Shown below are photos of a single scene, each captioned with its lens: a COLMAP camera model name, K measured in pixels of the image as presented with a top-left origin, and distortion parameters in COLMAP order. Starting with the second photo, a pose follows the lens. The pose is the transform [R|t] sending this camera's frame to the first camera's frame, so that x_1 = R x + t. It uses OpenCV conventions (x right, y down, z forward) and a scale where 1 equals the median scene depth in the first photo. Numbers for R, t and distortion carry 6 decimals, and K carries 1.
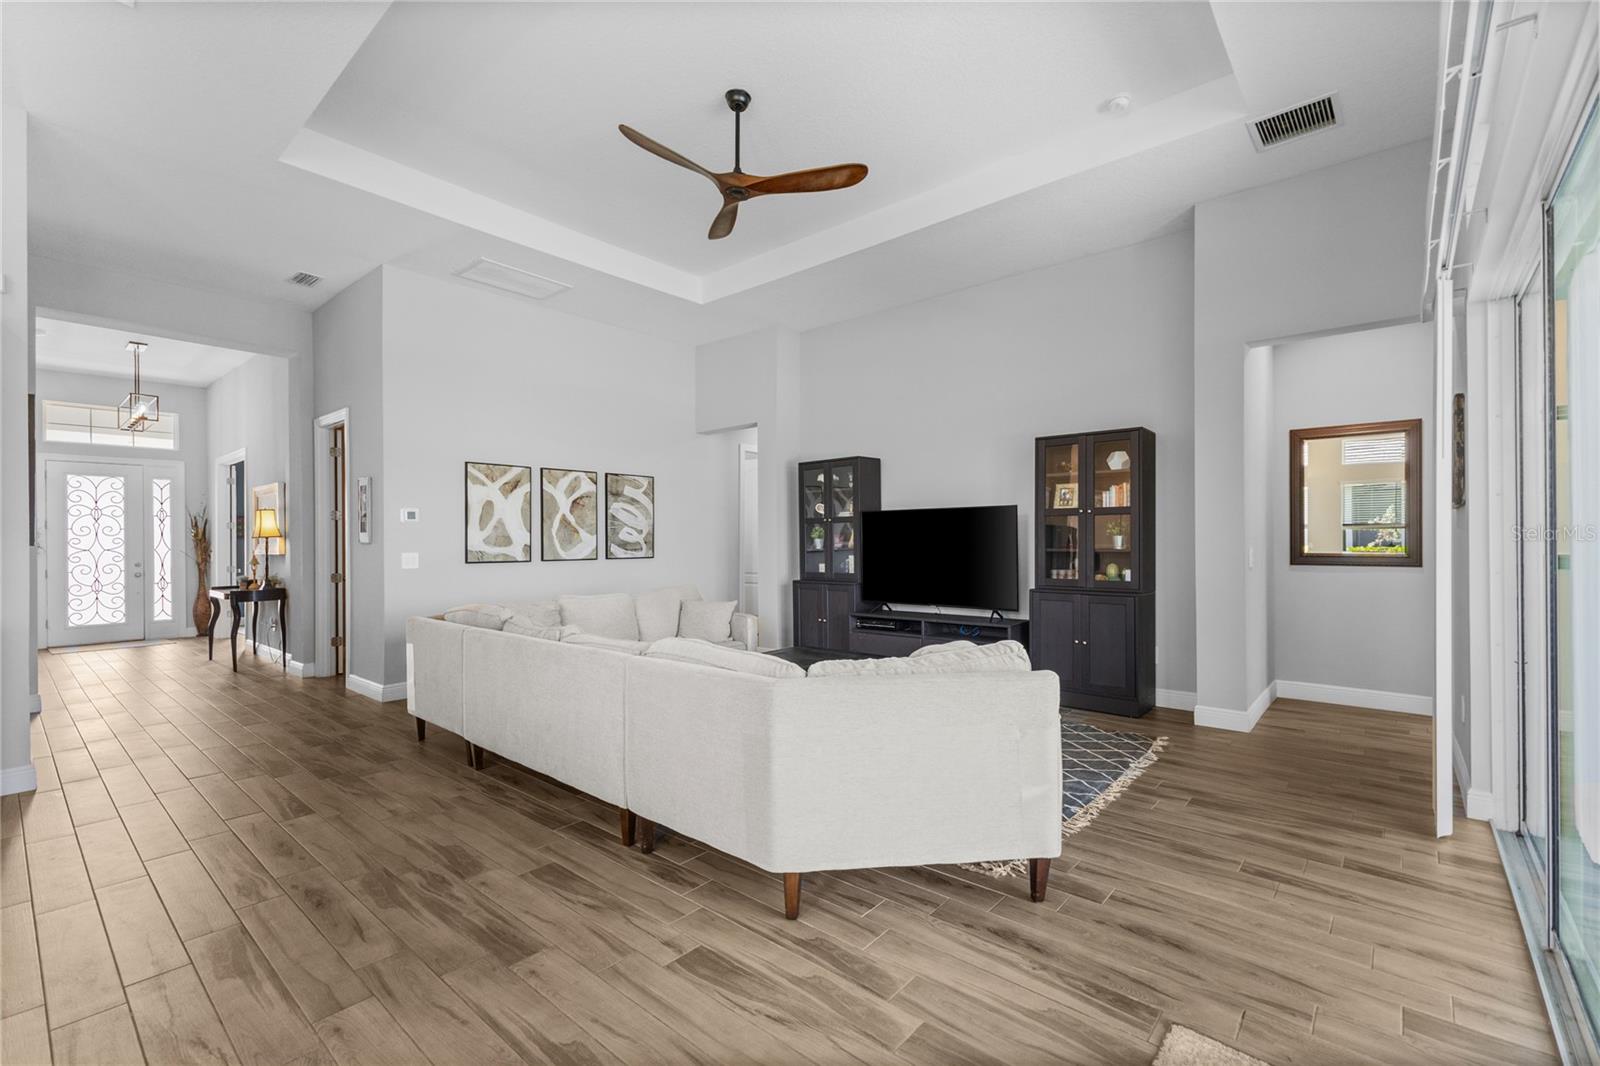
lens RADIAL K [[683.8, 0, 806.9], [0, 683.8, 535.6], [0, 0, 1]] dist [0.001007, 0.000144]
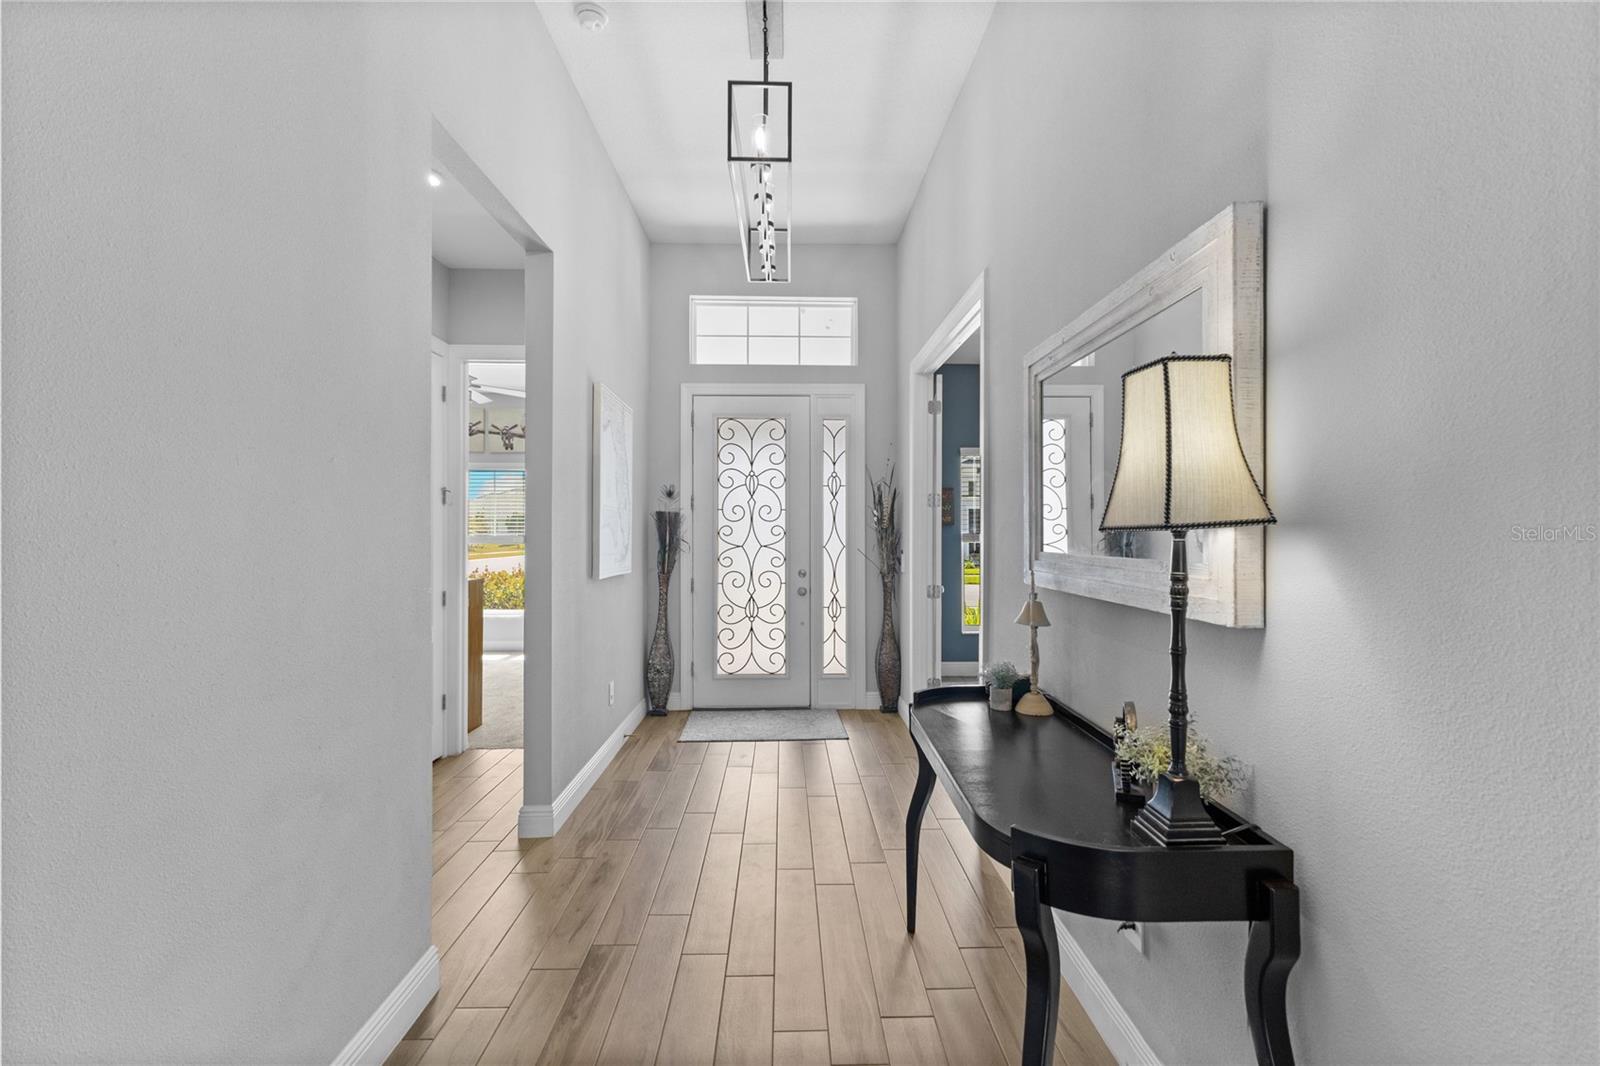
lens RADIAL K [[683.8, 0, 806.9], [0, 683.8, 535.6], [0, 0, 1]] dist [0.001007, 0.000144]
pose [[0.664666, 0.012928, -0.747029, -0.562226], [-0.002930, 0.999888, 0.014697, 0.003589], [0.747135, -0.007580, 0.664629, 0.636913]]
